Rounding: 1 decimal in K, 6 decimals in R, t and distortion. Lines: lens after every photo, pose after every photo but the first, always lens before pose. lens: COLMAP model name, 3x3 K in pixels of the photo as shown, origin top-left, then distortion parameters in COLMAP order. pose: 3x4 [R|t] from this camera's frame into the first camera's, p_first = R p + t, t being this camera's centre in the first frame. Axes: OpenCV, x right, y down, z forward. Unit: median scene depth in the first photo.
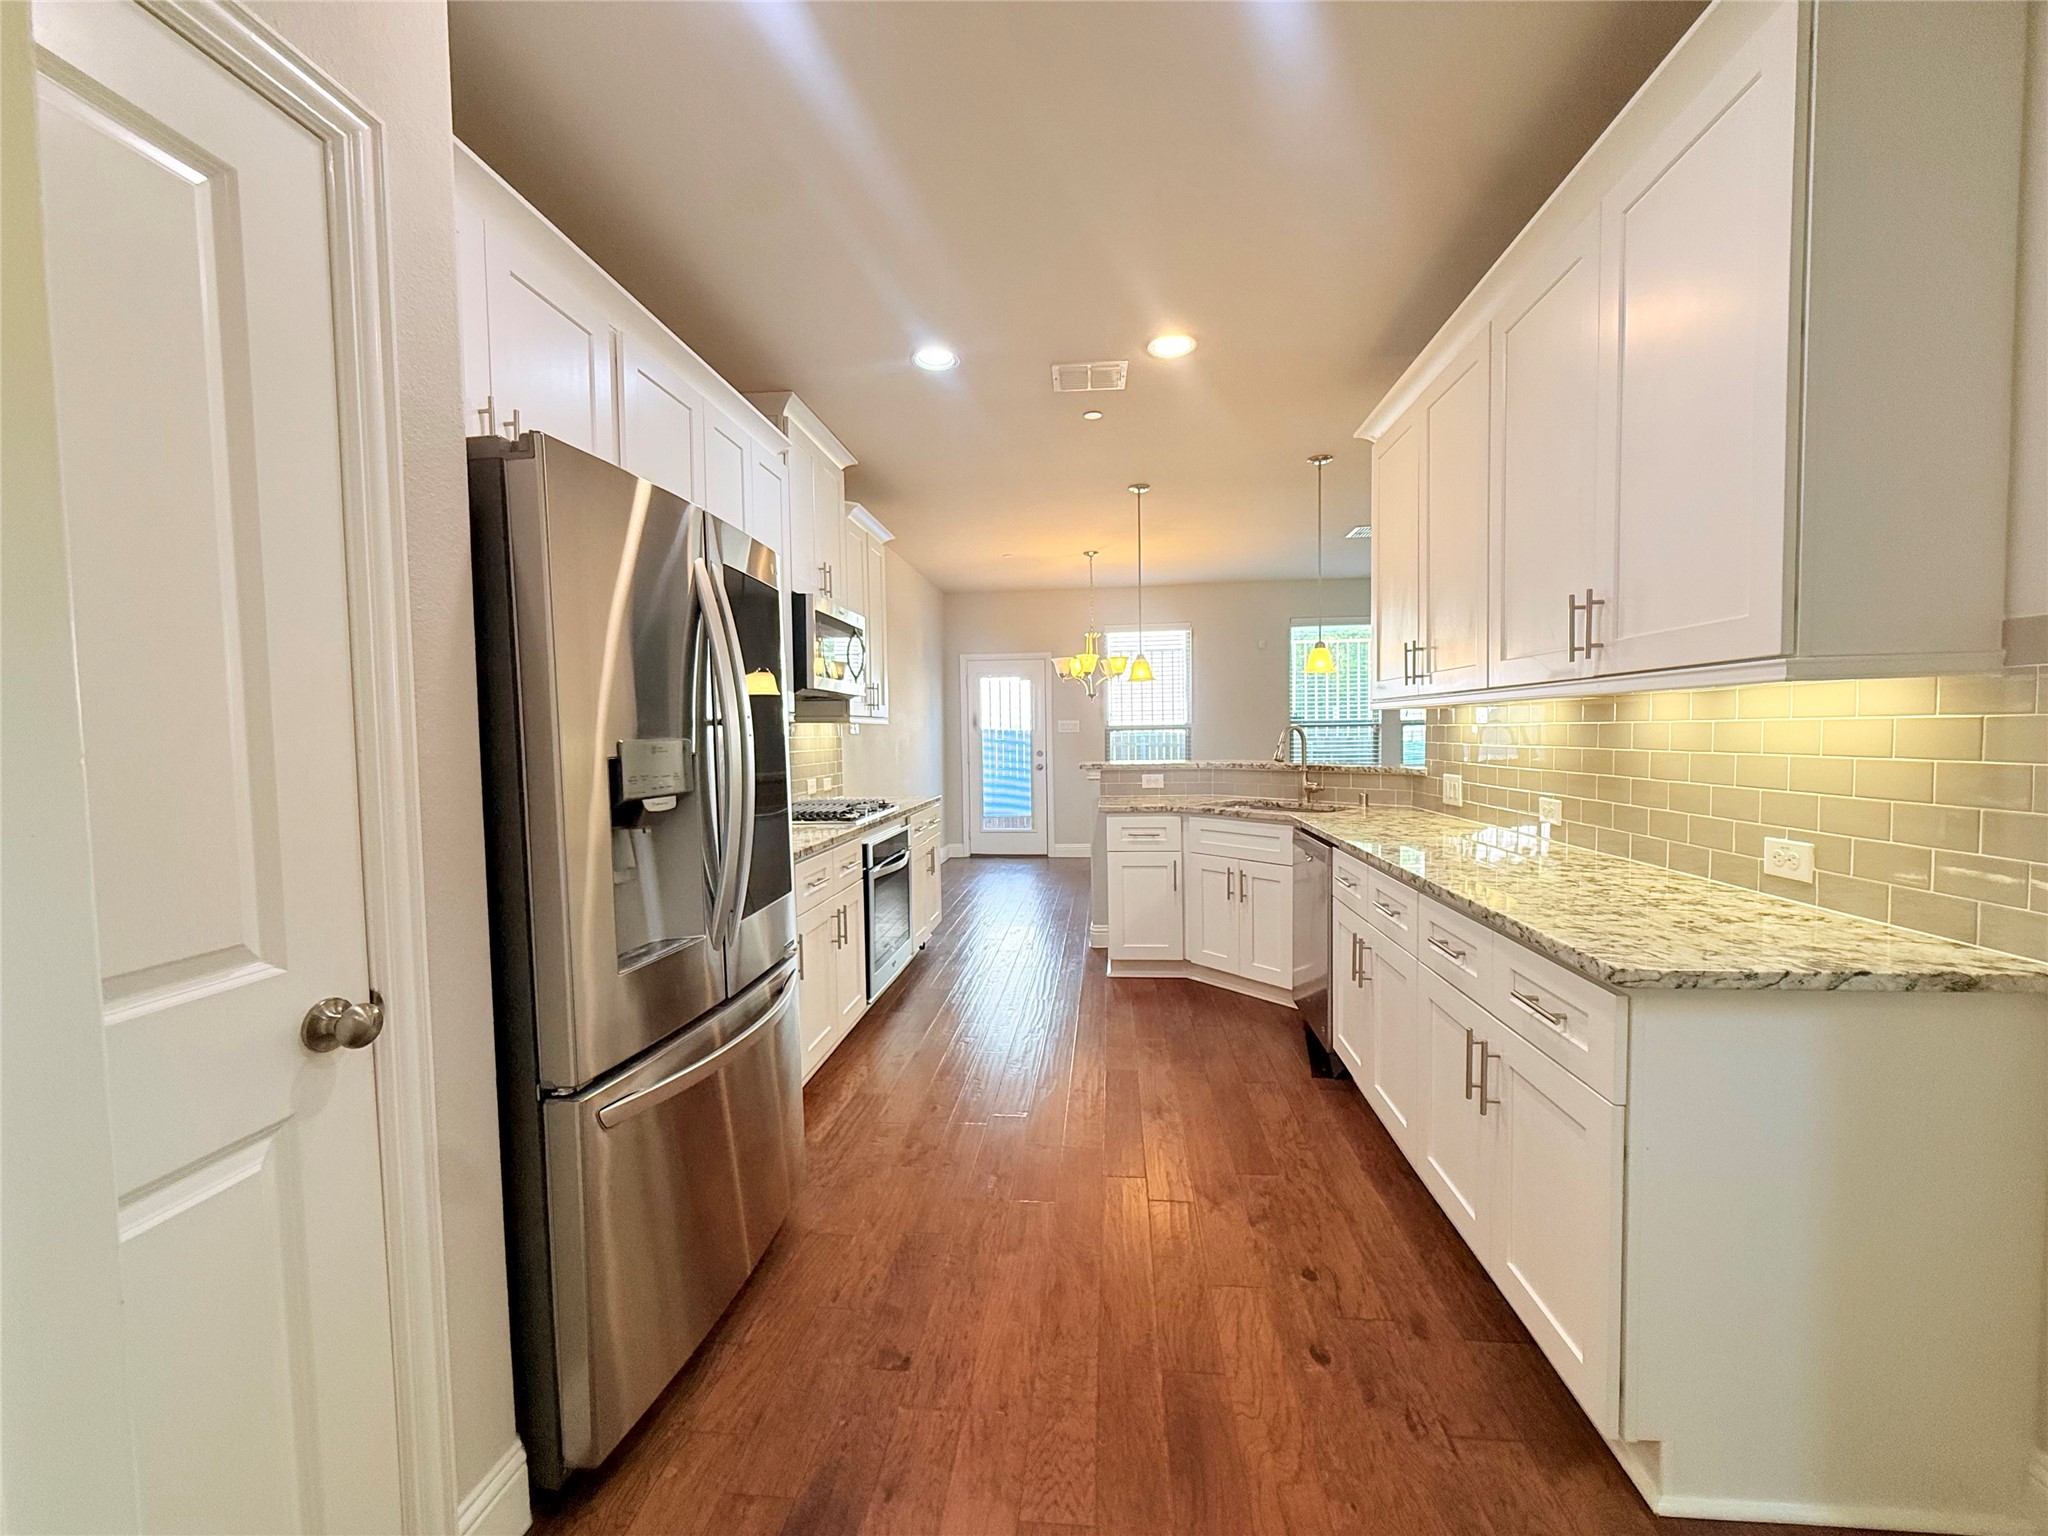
lens RADIAL K [[814.6, 0, 1028.0], [0, 814.6, 769.2], [0, 0, 1]] dist [-0.001898, 0.000677]
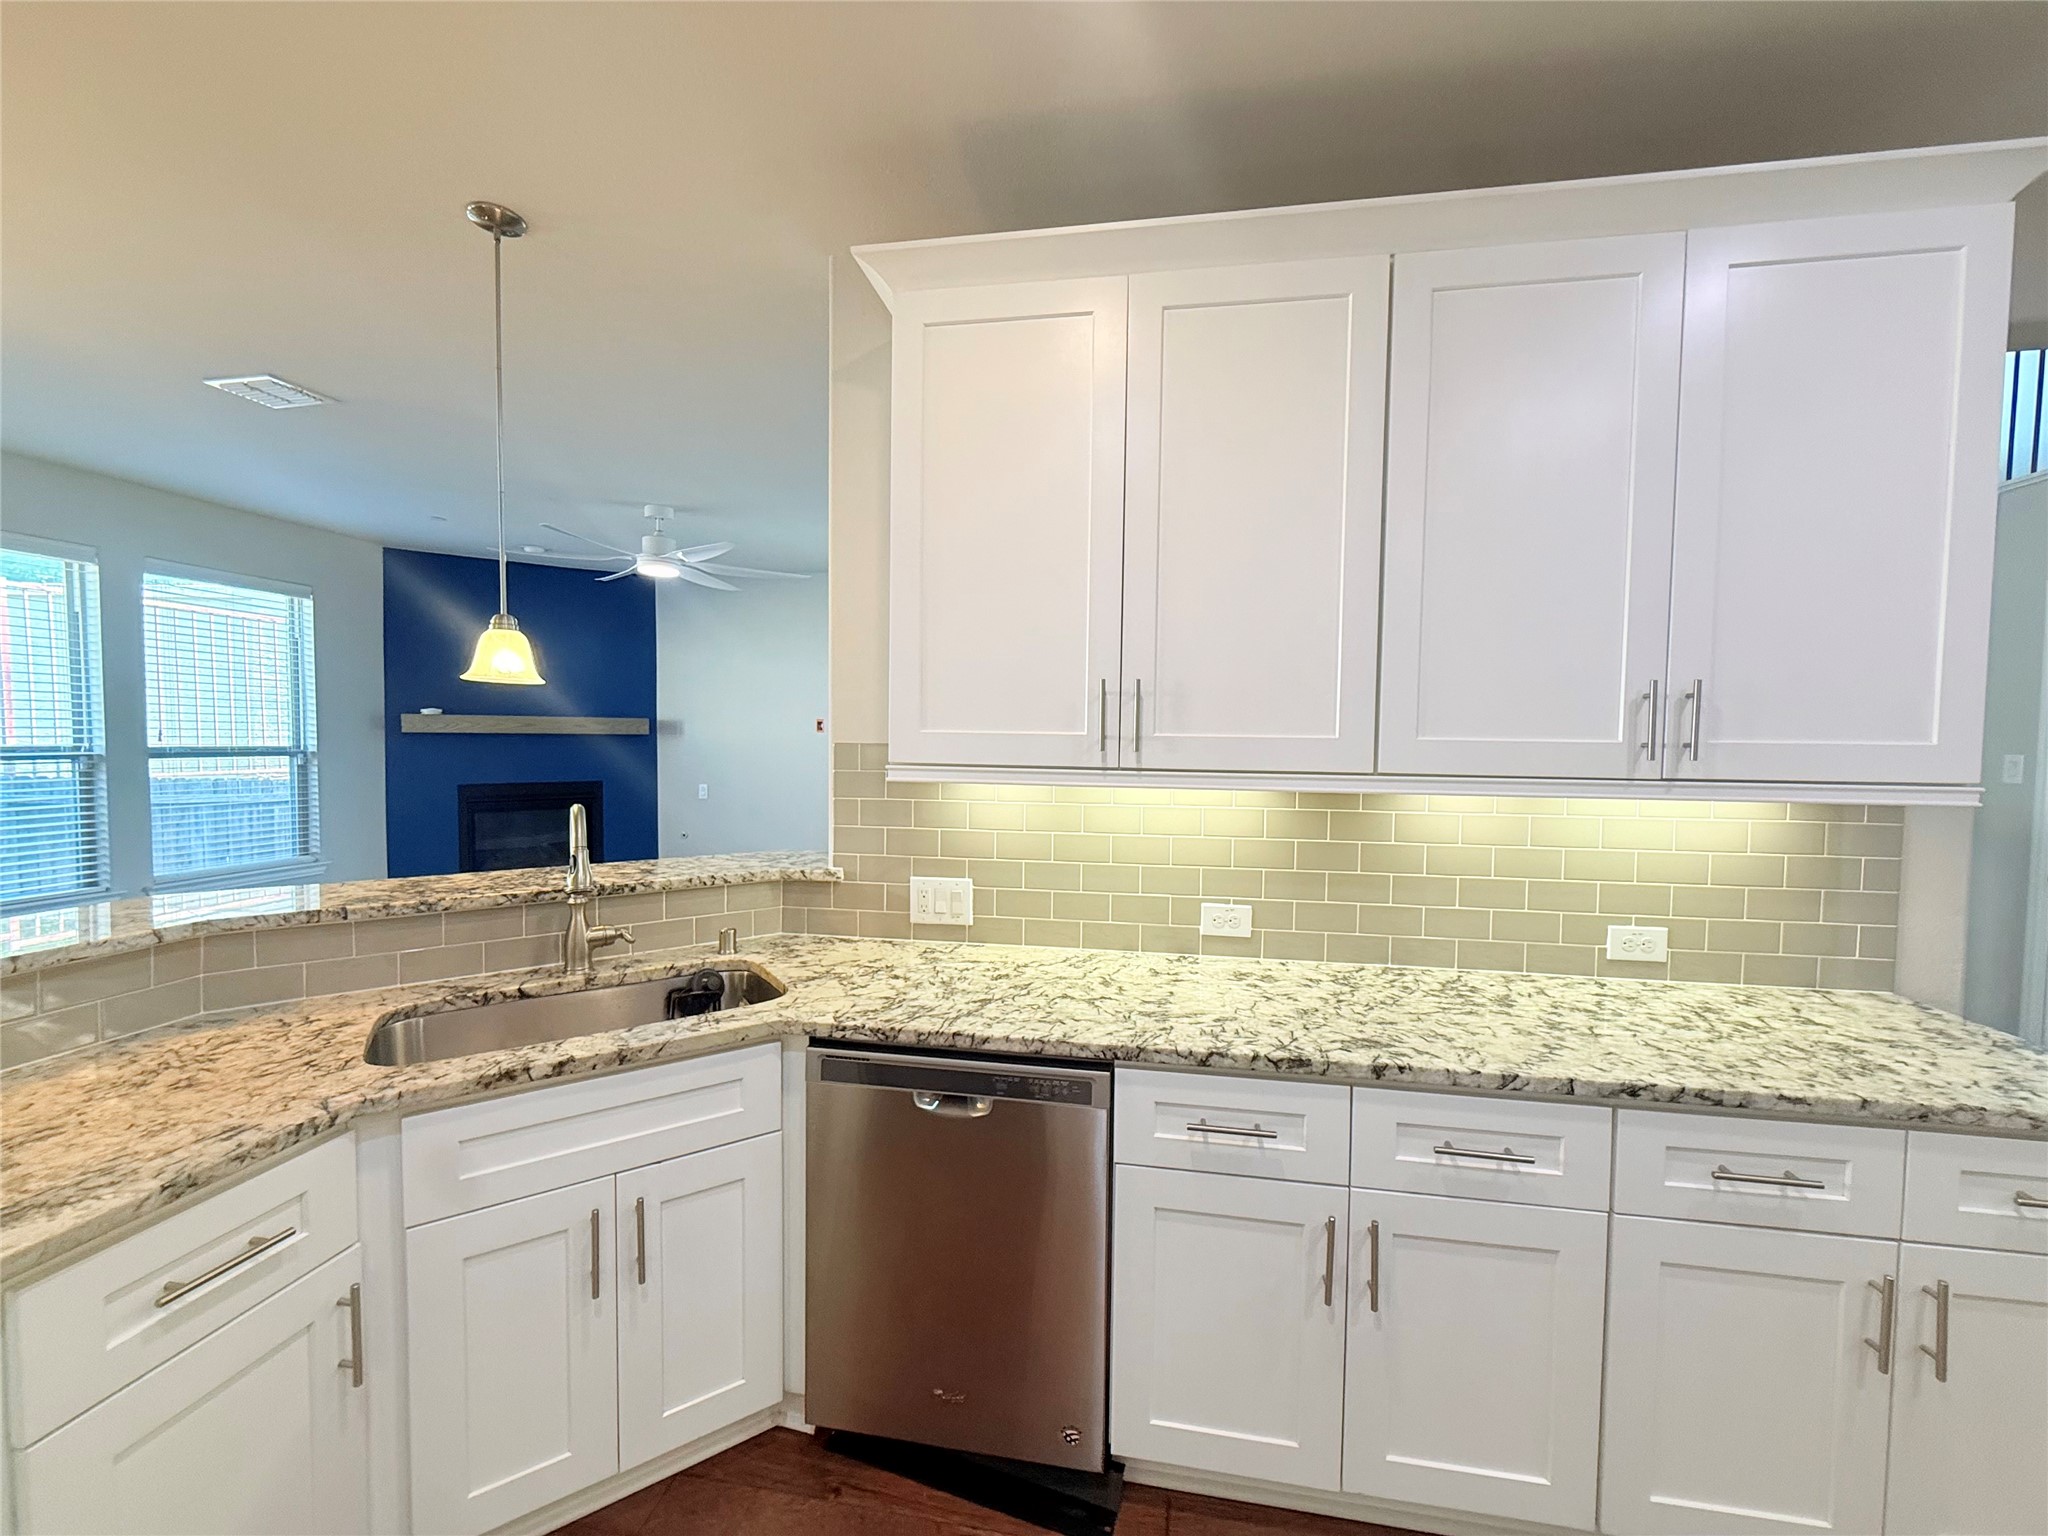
lens RADIAL K [[814.1, 0, 1032.5], [0, 814.1, 770.9], [0, 0, 1]] dist [-0.000092, 0.000180]
pose [[0.067890, -0.028636, 0.997282, -0.118215], [0.031842, 0.999141, 0.026522, -0.094567], [-0.997185, 0.029955, 0.068743, 0.907197]]
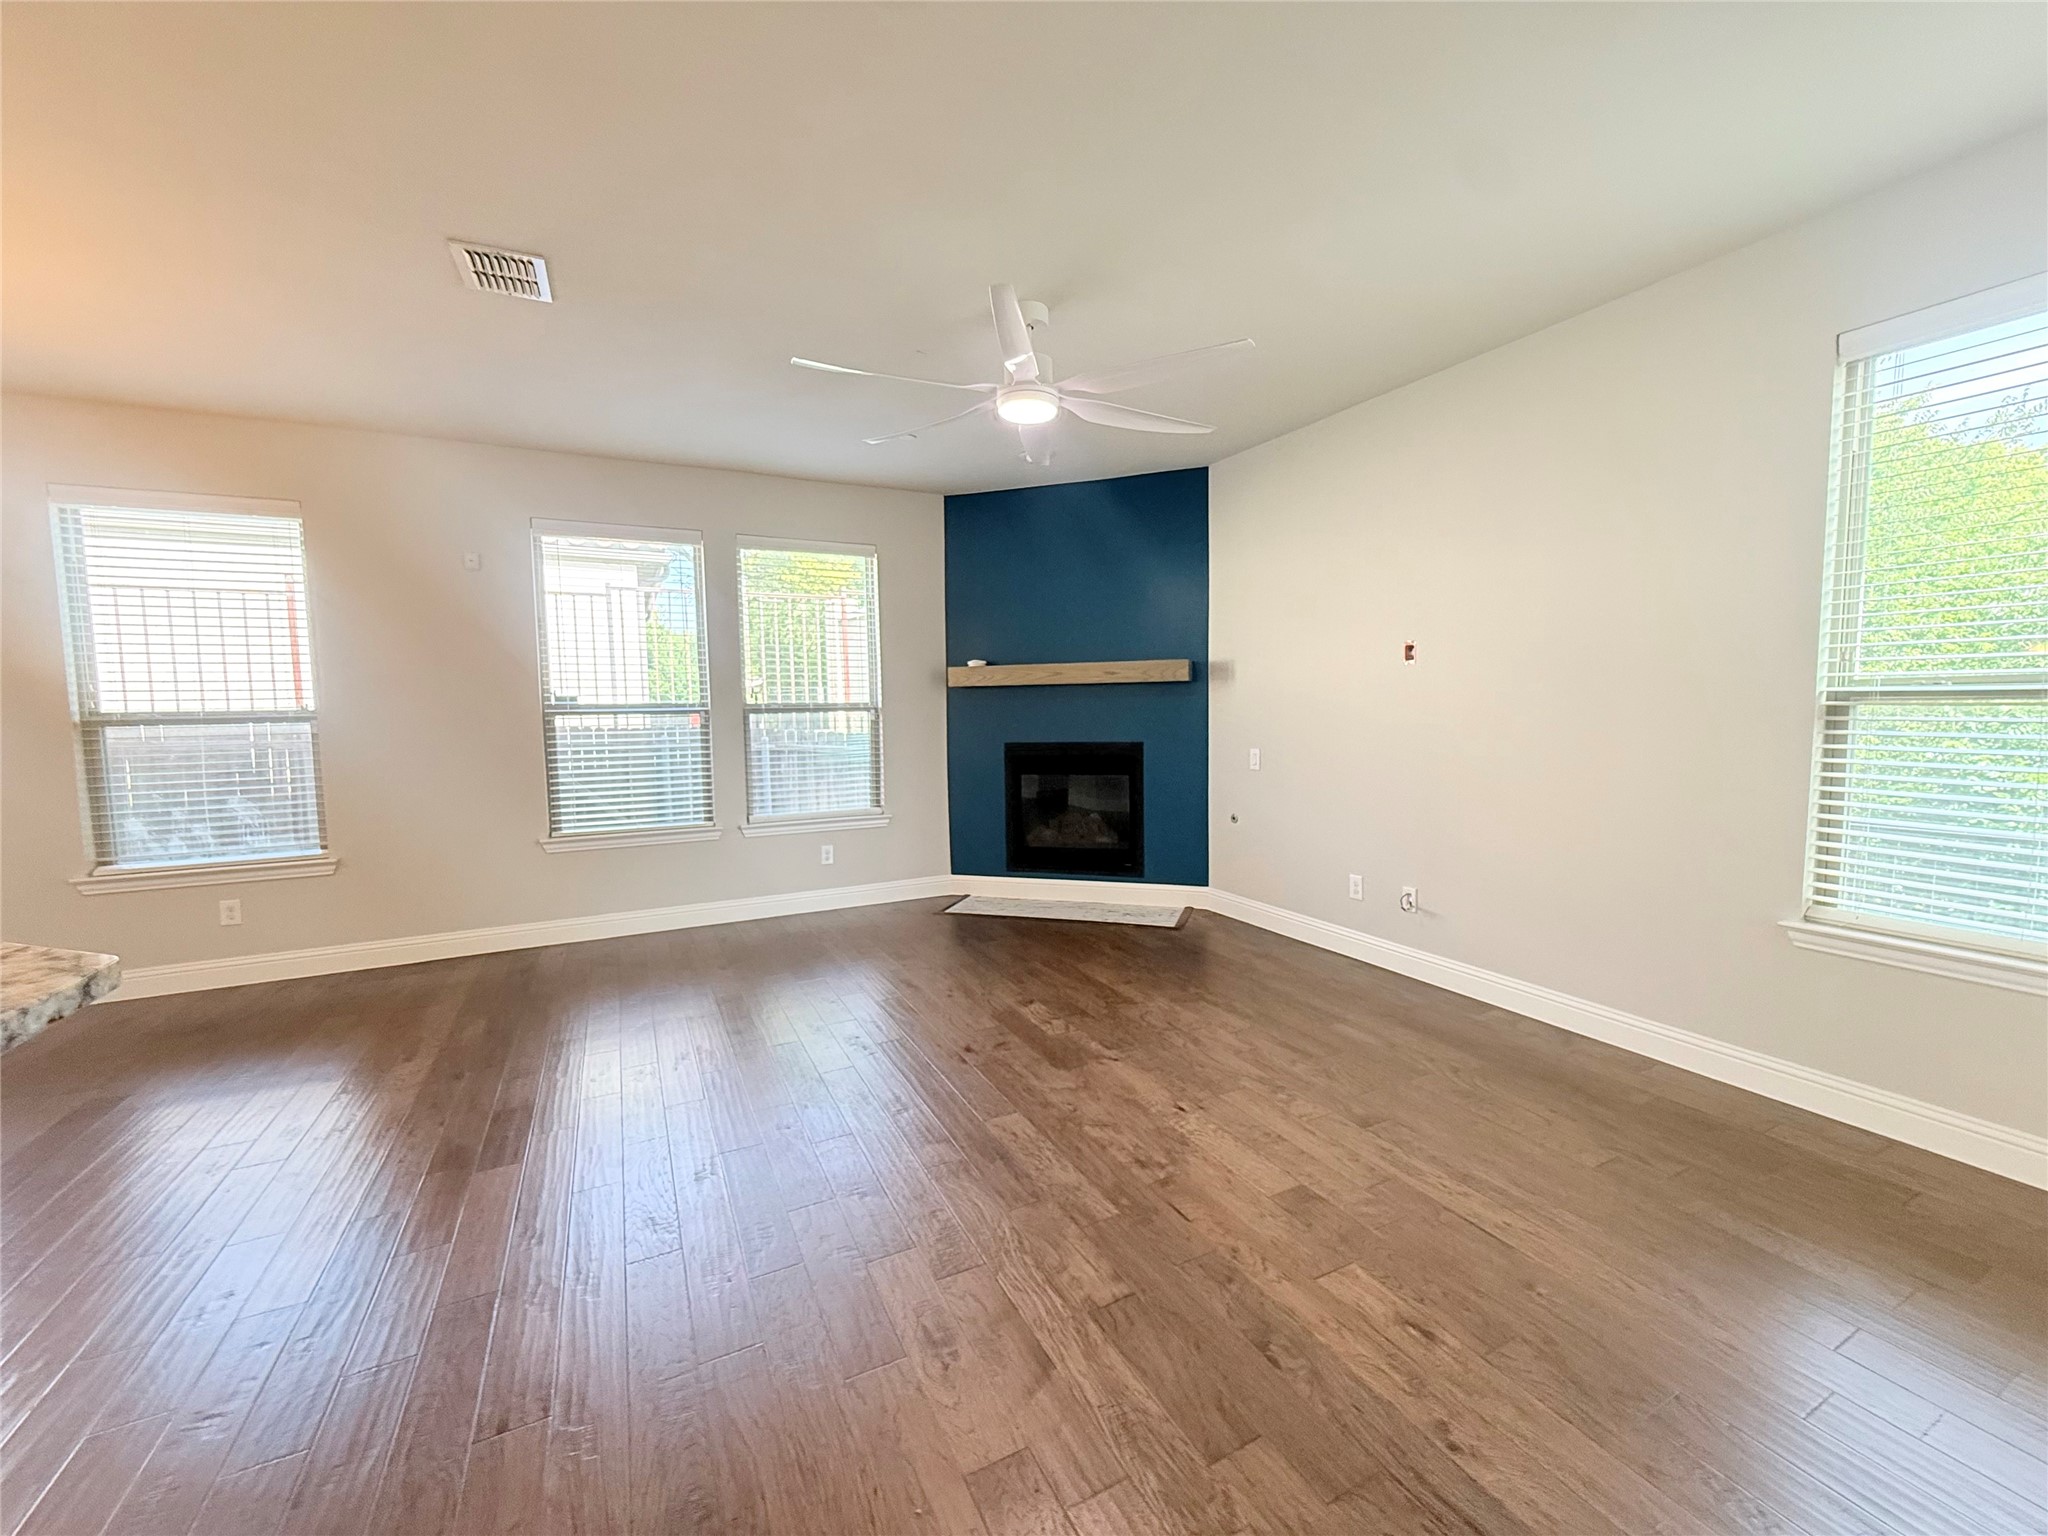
lens RADIAL K [[817.2, 0, 1030.7], [0, 817.2, 770.1], [0, 0, 1]] dist [-0.000226, -0.000418]
pose [[0.842713, -0.042783, 0.536660, 0.744483], [0.028112, 0.998974, 0.035495, -0.058226], [-0.537628, -0.014826, 0.843052, 0.868616]]
